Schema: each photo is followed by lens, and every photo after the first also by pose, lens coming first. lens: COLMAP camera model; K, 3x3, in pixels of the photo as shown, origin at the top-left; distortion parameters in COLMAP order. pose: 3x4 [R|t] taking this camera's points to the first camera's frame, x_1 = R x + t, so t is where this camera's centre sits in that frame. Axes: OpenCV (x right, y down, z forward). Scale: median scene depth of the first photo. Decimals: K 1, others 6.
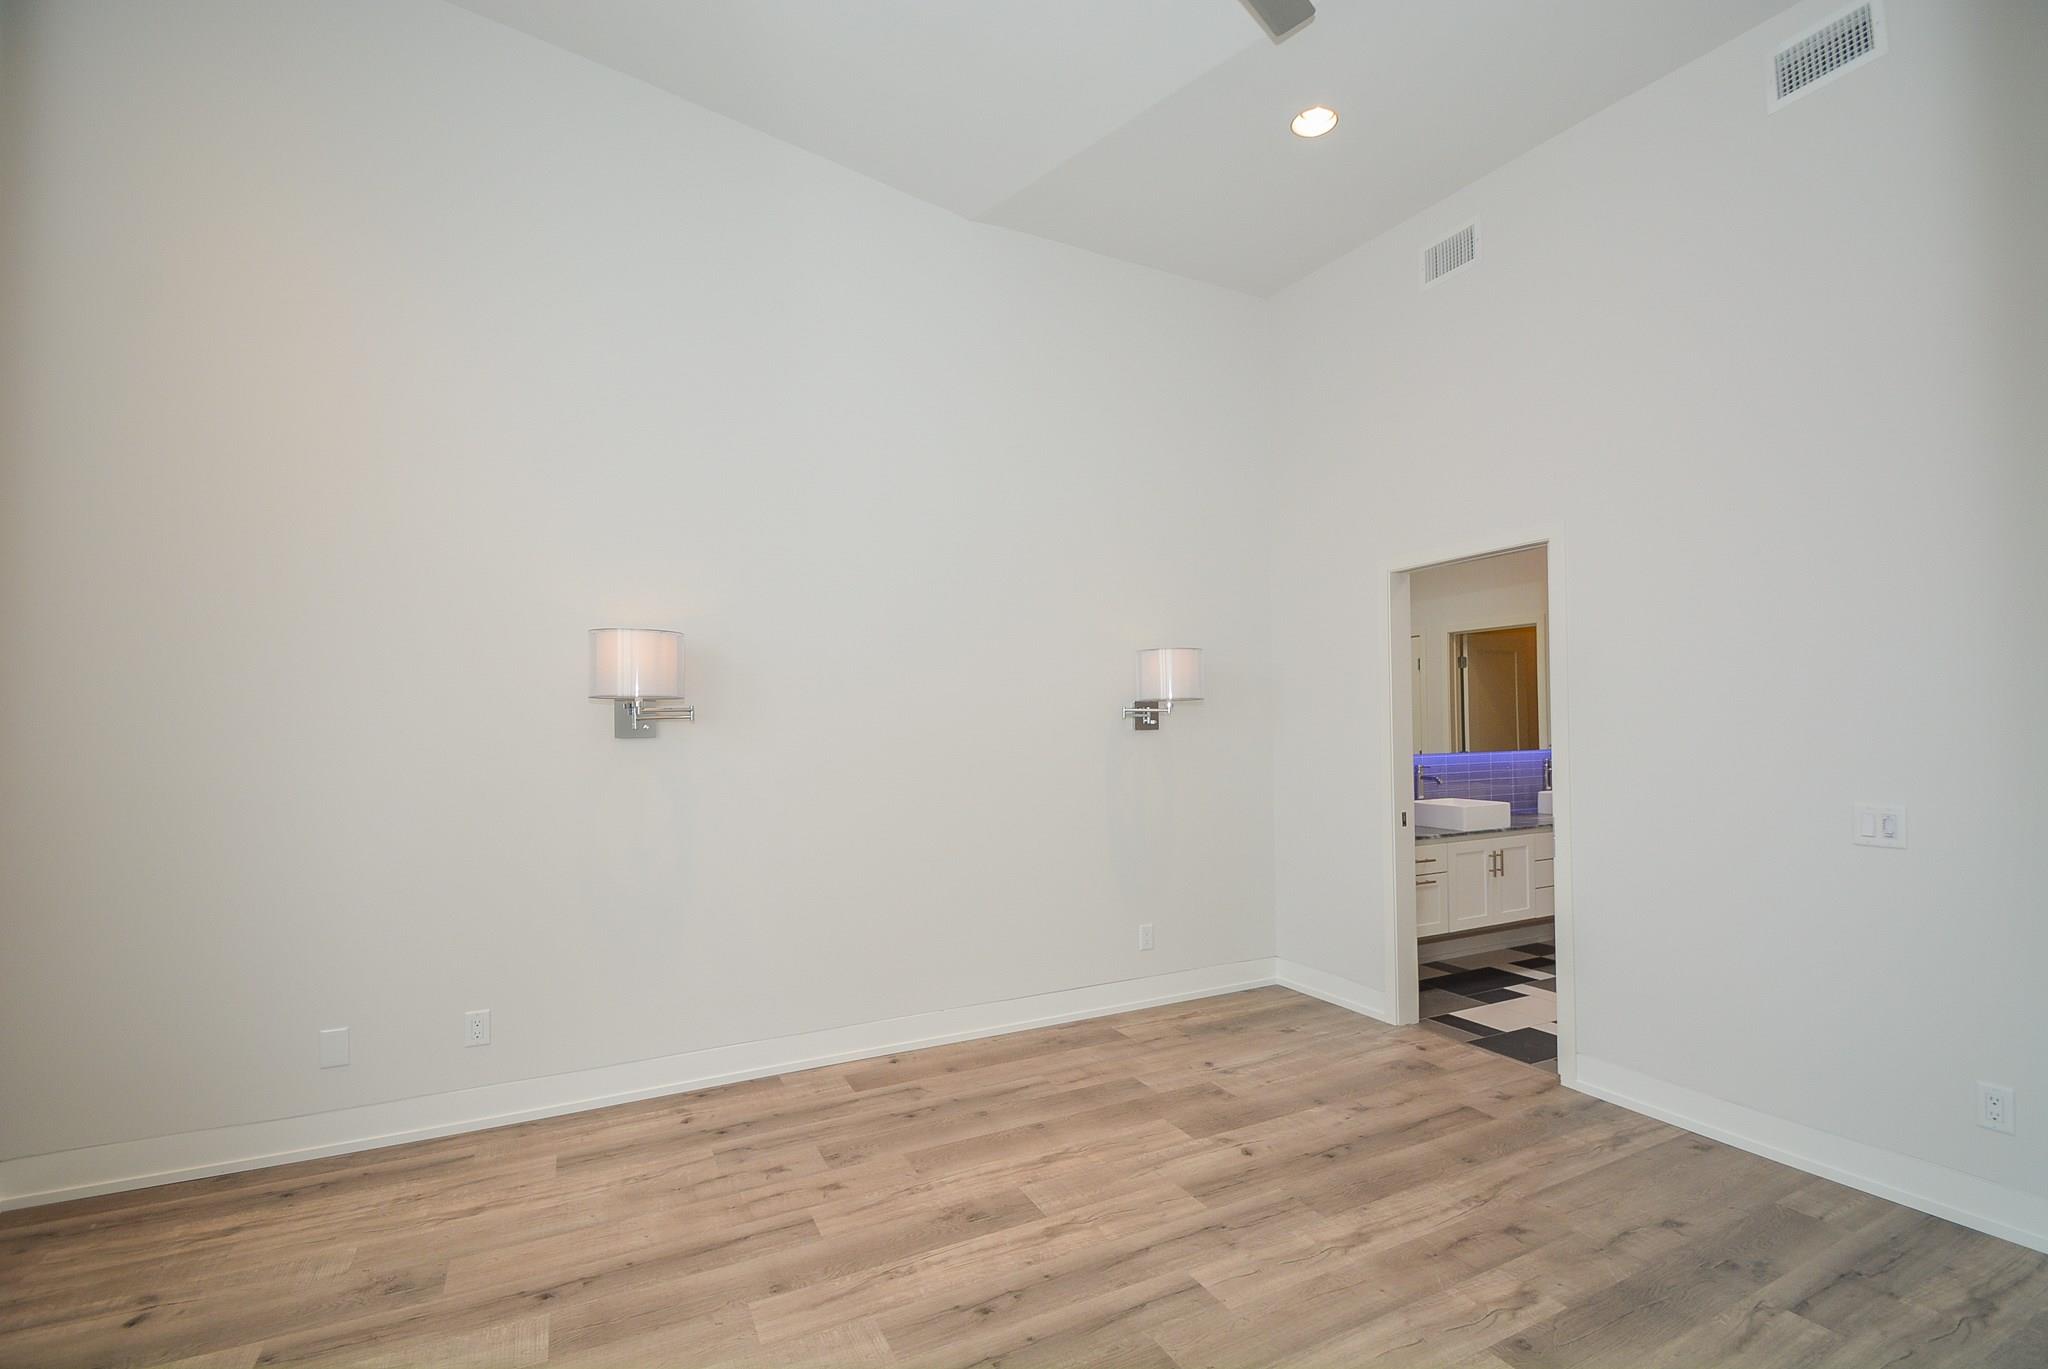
lens RADIAL K [[904.9, 0, 1035.5], [0, 904.9, 699.5], [0, 0, 1]] dist [0.006667, -0.012543]
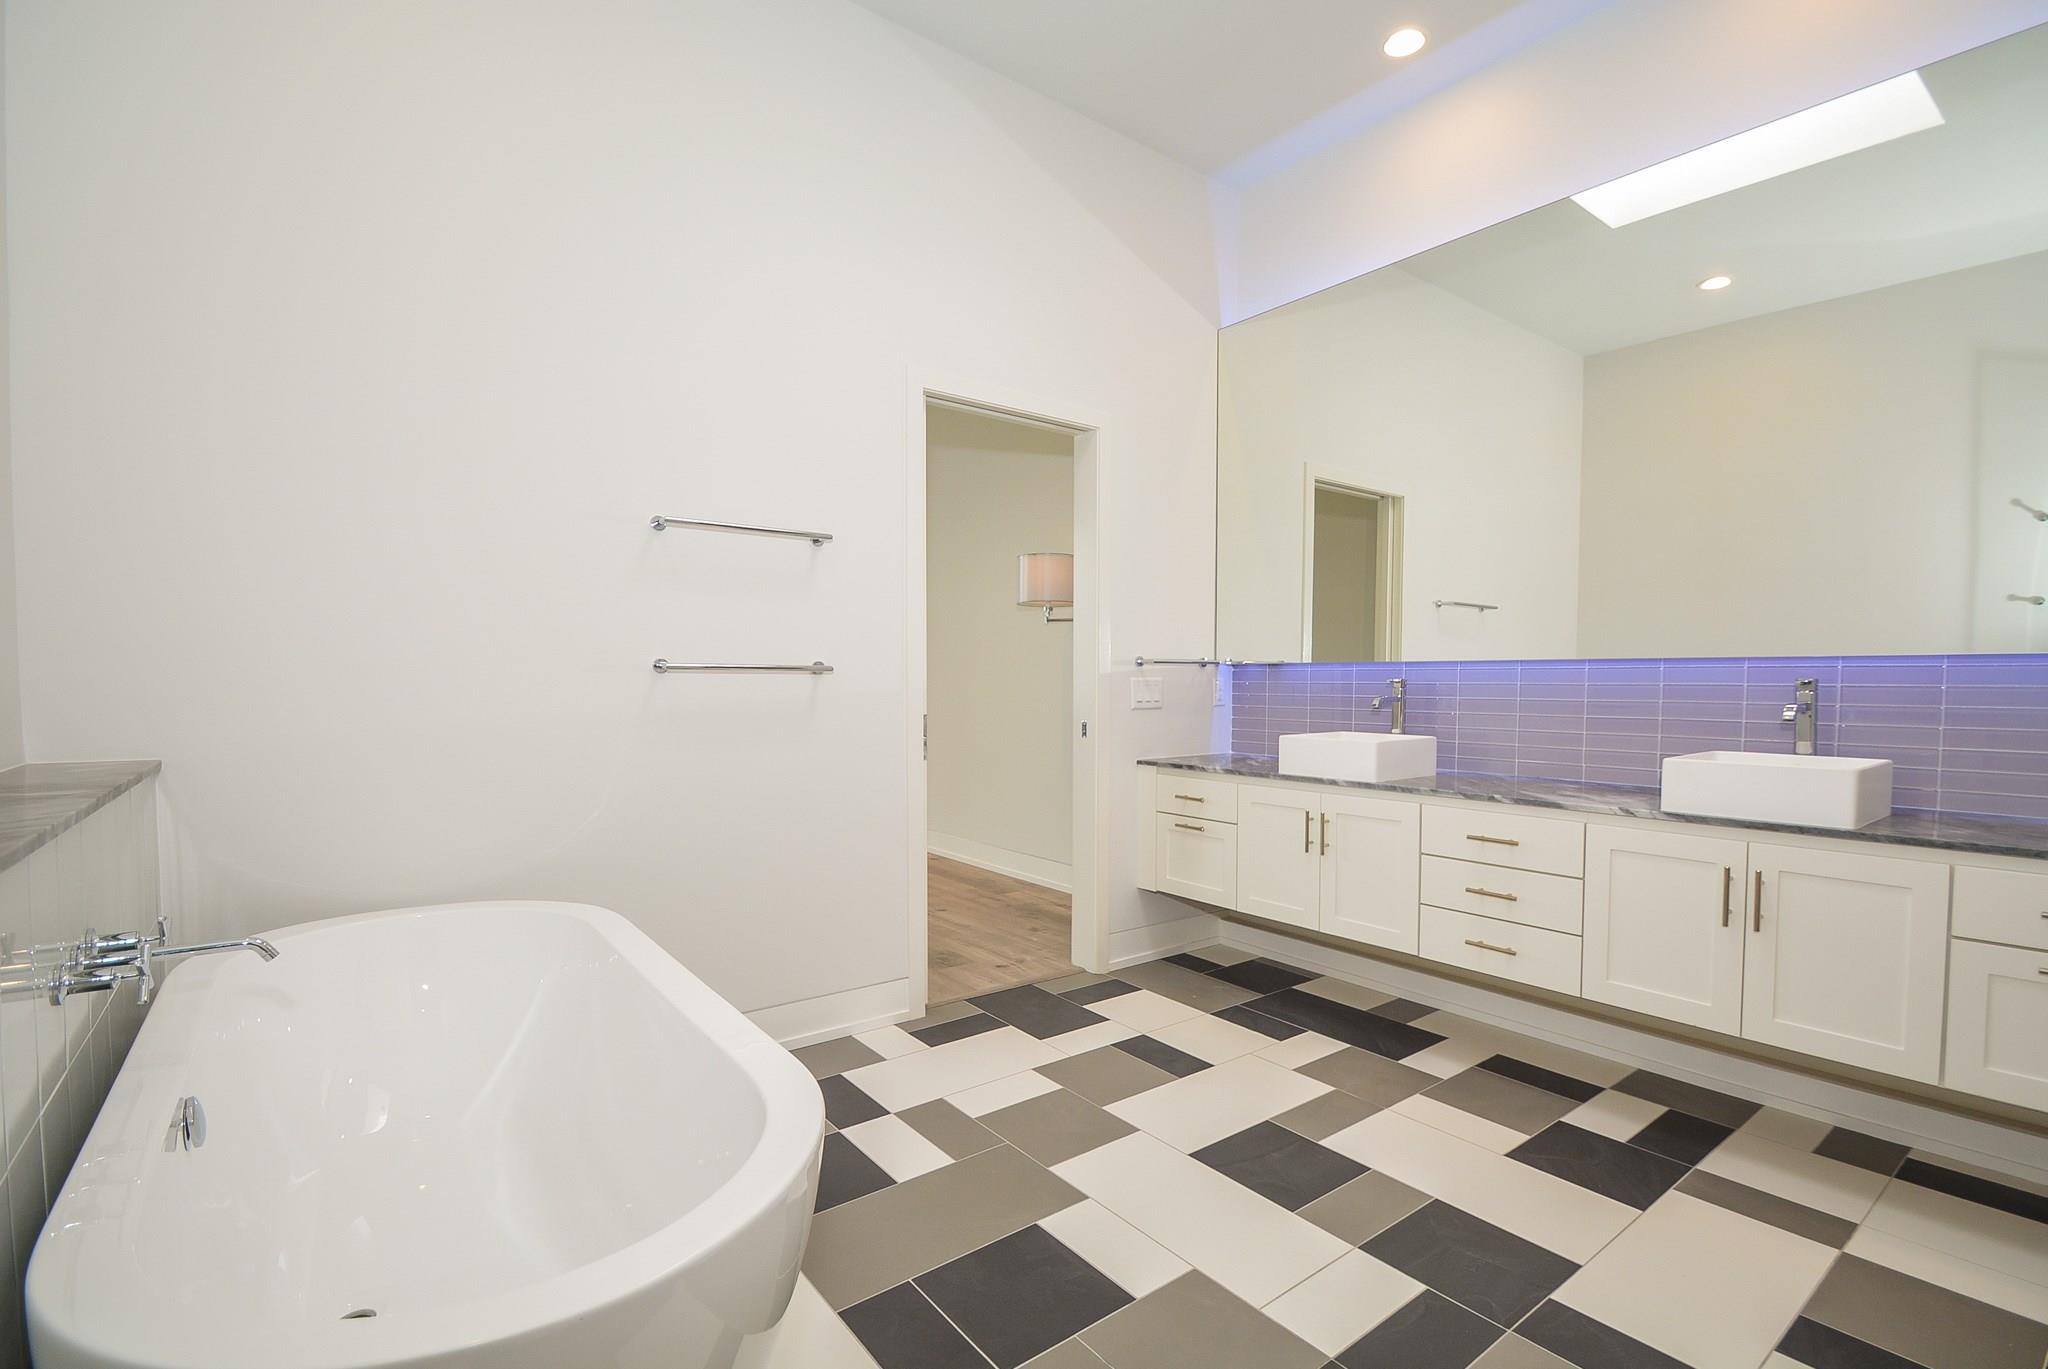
lens RADIAL K [[904.9, 0, 1041.0], [0, 904.9, 701.2], [0, 0, 1]] dist [0.006667, -0.012543]
pose [[0.198770, 0.030602, -0.979568, 1.569300], [0.021872, 0.999125, 0.035651, 0.094308], [0.979802, -0.028512, 0.197927, 1.013052]]
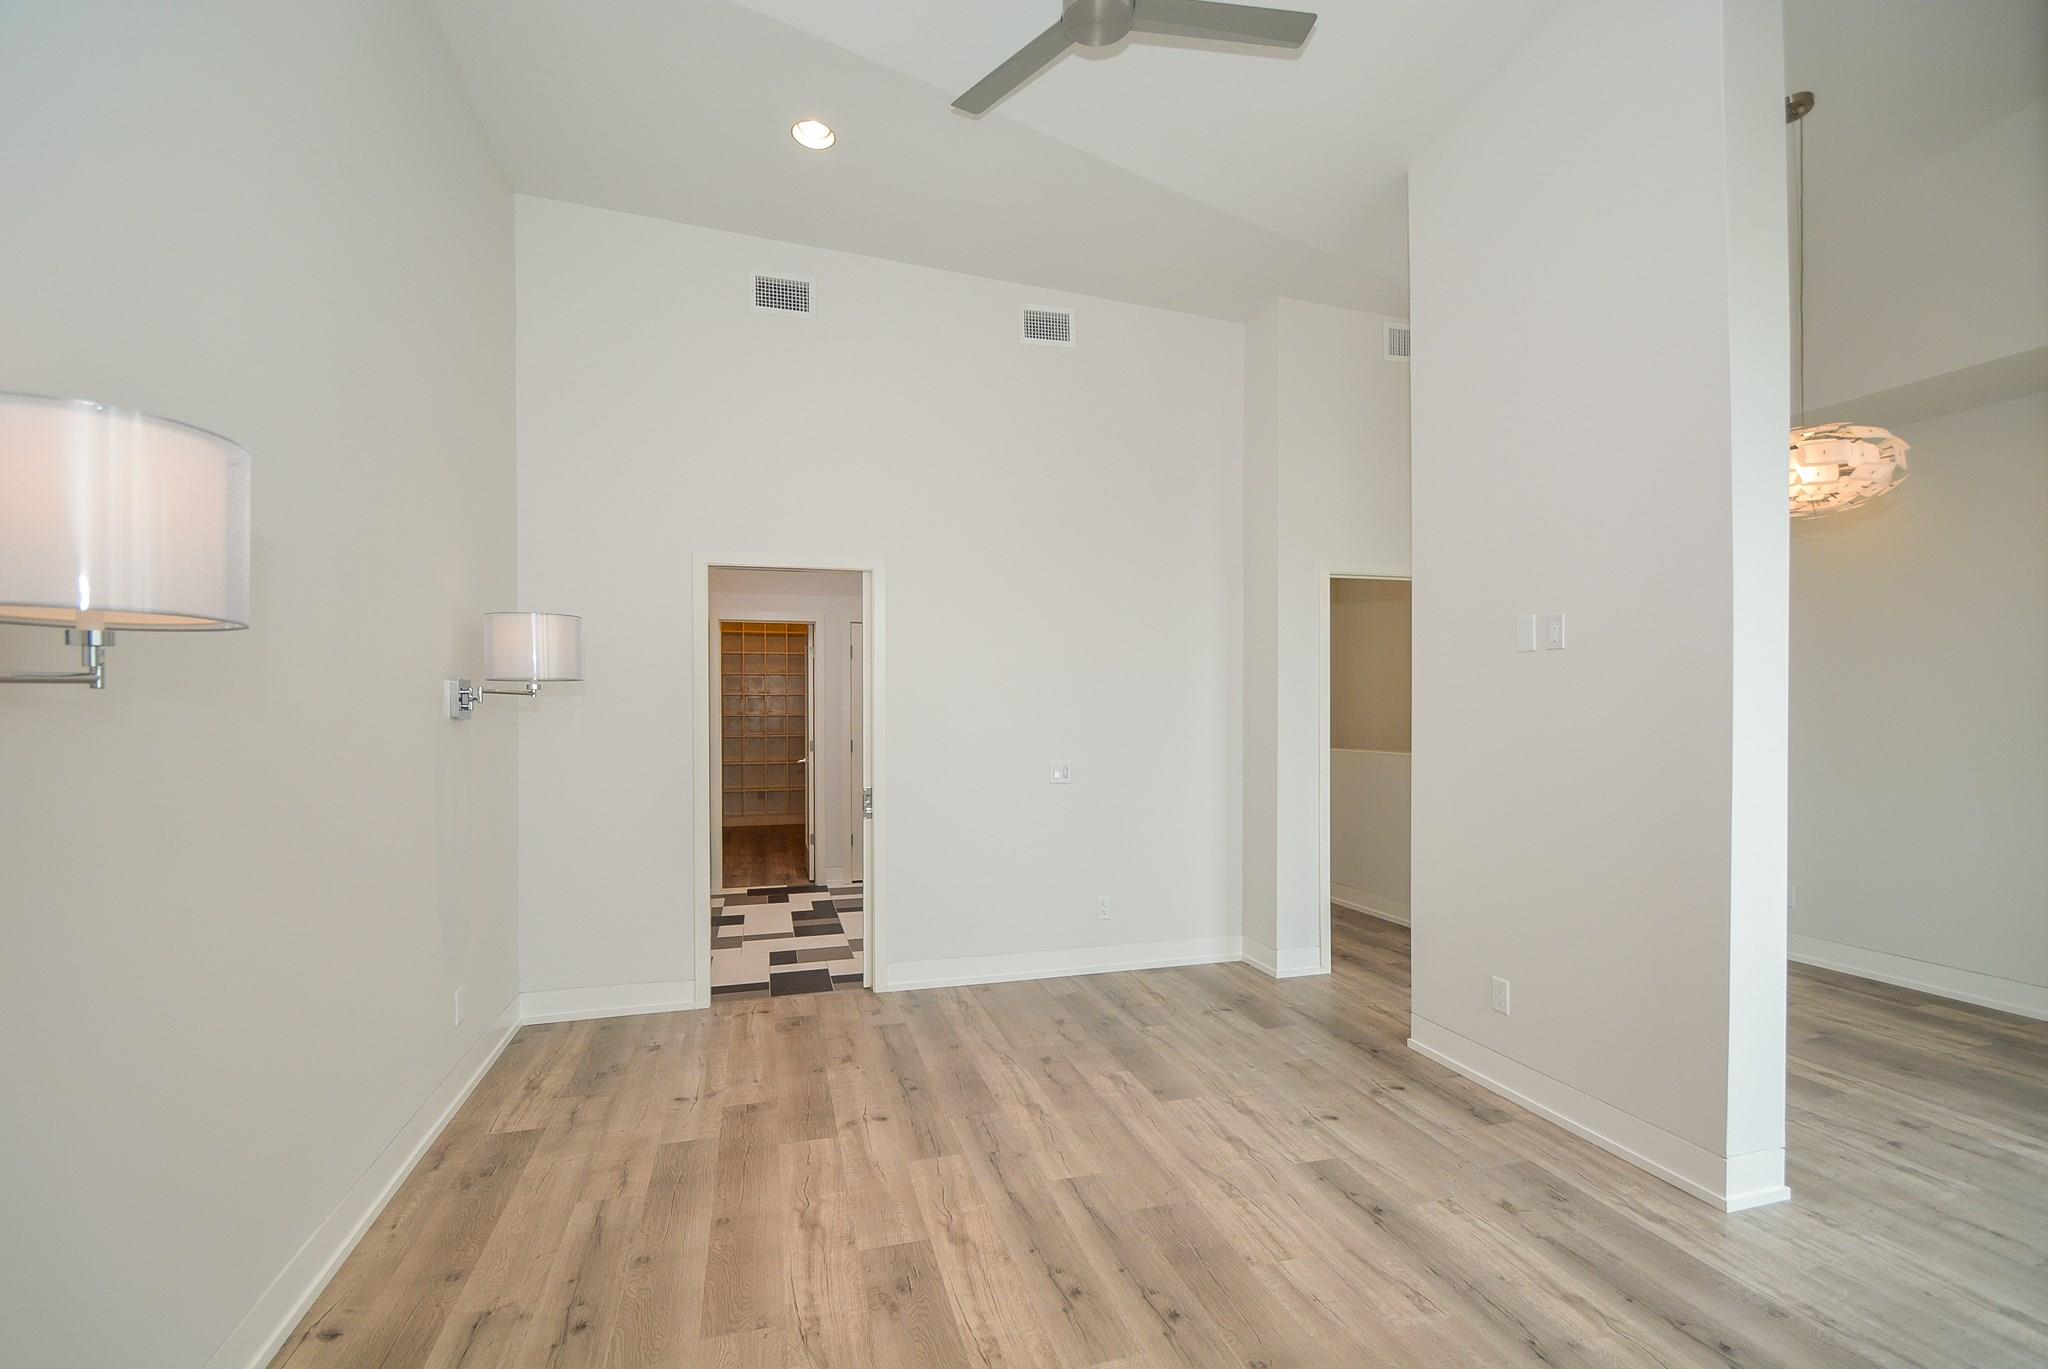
lens RADIAL K [[904.9, 0, 1022.6], [0, 904.9, 722.7], [0, 0, 1]] dist [0.006667, -0.012543]
pose [[0.194441, -0.003639, 0.980908, -0.693069], [-0.026814, 0.999600, 0.009024, 0.018109], [-0.980548, -0.028056, 0.194265, 0.573420]]
